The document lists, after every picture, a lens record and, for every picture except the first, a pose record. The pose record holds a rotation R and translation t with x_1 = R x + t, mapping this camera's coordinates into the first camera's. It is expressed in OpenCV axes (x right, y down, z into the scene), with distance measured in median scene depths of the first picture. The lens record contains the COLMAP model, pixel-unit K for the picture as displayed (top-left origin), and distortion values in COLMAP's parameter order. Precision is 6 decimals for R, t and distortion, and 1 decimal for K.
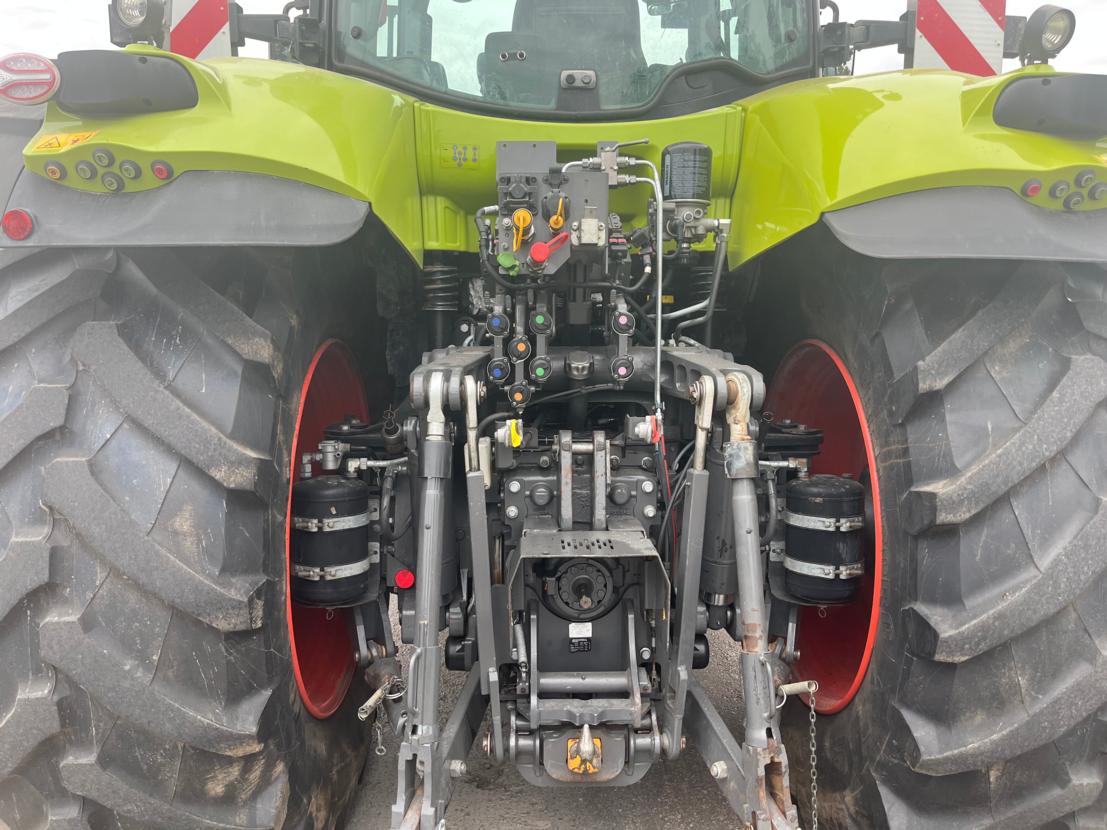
lens RADIAL K [[848.9, 0, 552.4], [0, 848.9, 423.9], [0, 0, 1]] dist [0.071787, -0.102590]
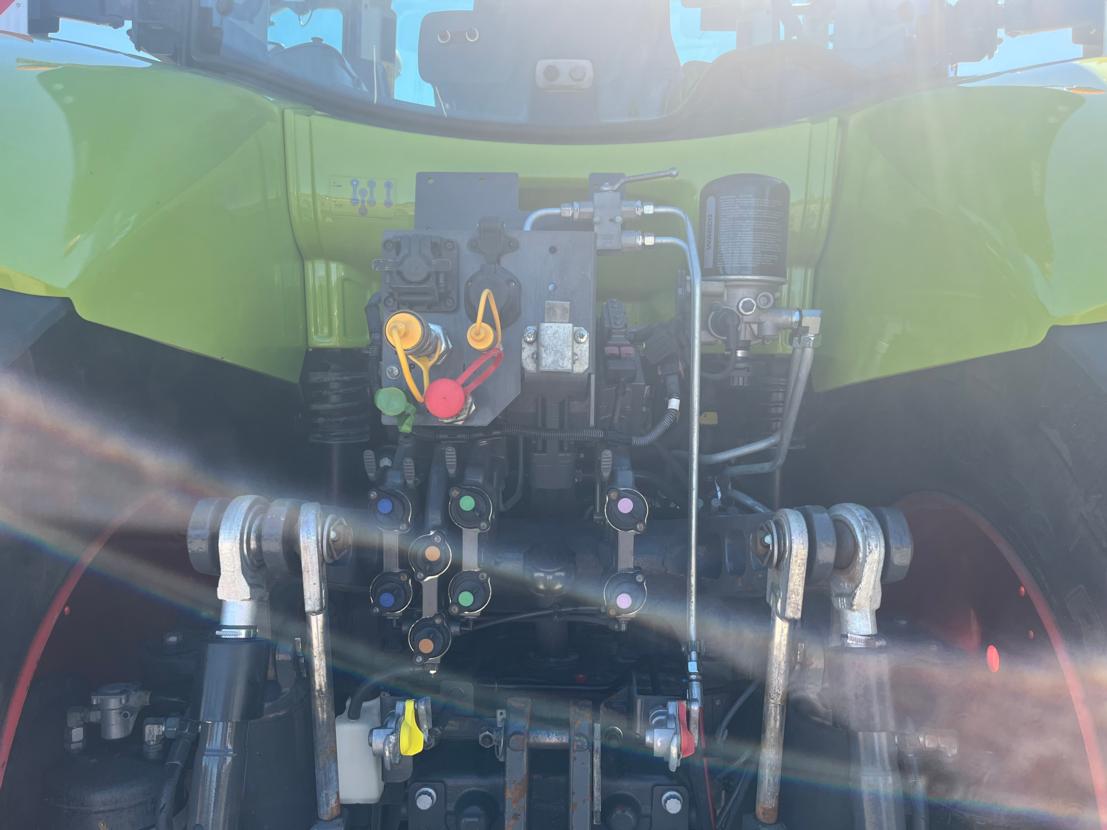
lens RADIAL K [[848.9, 0, 552.4], [0, 848.9, 423.9], [0, 0, 1]] dist [0.071787, -0.102590]
pose [[0.999101, 0.012216, -0.040592, 0.055585], [-0.013743, 0.999201, -0.037537, -0.144970], [0.040101, 0.038061, 0.998470, 0.446056]]
